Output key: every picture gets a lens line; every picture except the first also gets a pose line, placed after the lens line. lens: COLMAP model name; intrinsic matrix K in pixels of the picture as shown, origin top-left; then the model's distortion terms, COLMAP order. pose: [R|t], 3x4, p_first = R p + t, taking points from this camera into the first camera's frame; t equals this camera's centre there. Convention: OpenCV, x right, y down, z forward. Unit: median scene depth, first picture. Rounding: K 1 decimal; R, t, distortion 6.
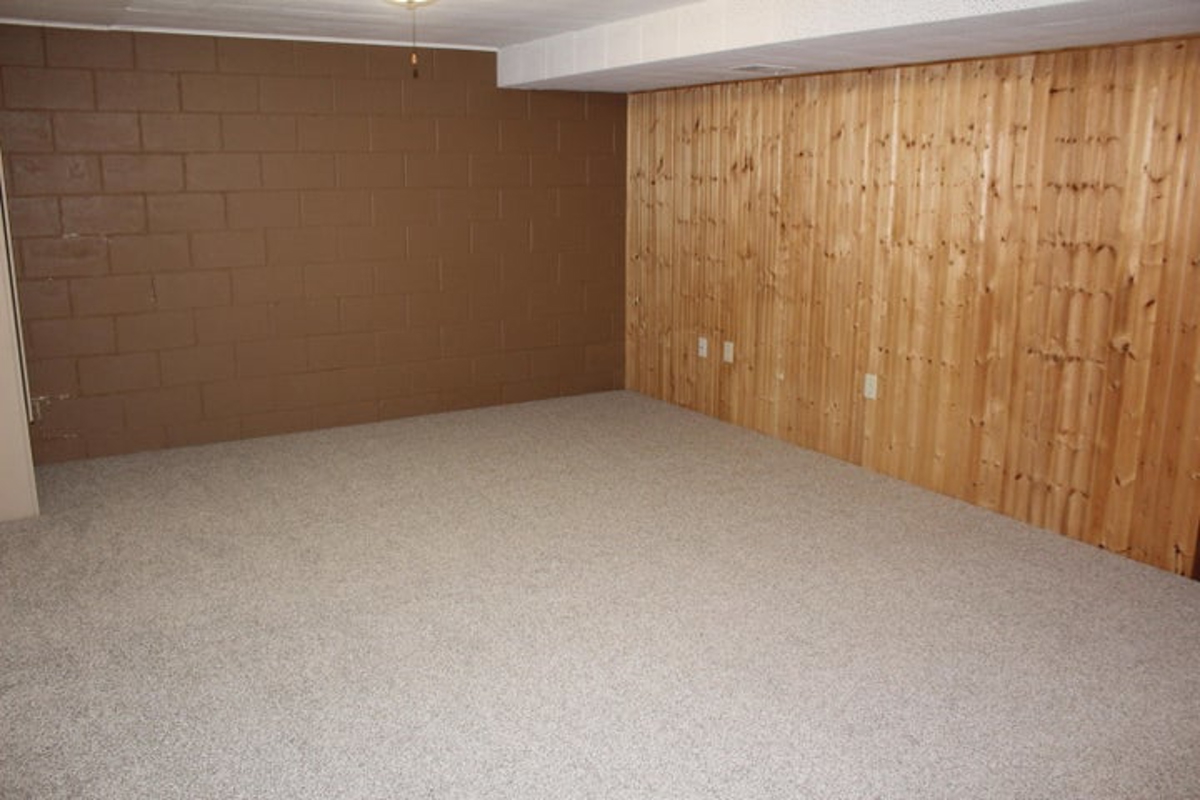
lens RADIAL K [[1009.9, 0, 600.0], [0, 1009.9, 400.0], [0, 0, 1]] dist [-0.122944, 0.004019]
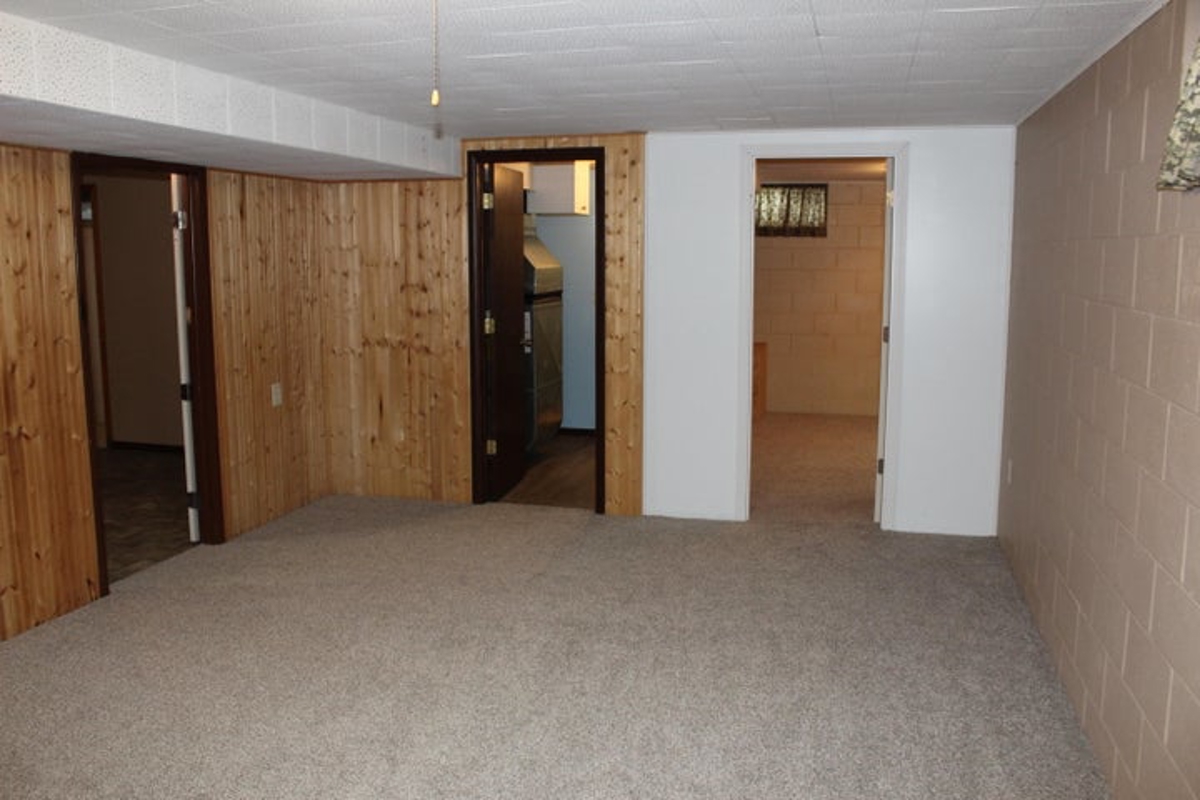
lens RADIAL K [[1009.9, 0, 600.0], [0, 1009.9, 400.0], [0, 0, 1]] dist [-0.122944, 0.004019]
pose [[-0.675124, -0.100560, 0.730818, -0.649305], [0.166899, 0.944158, 0.284095, -0.281101], [-0.718577, 0.313773, -0.620640, 1.196725]]
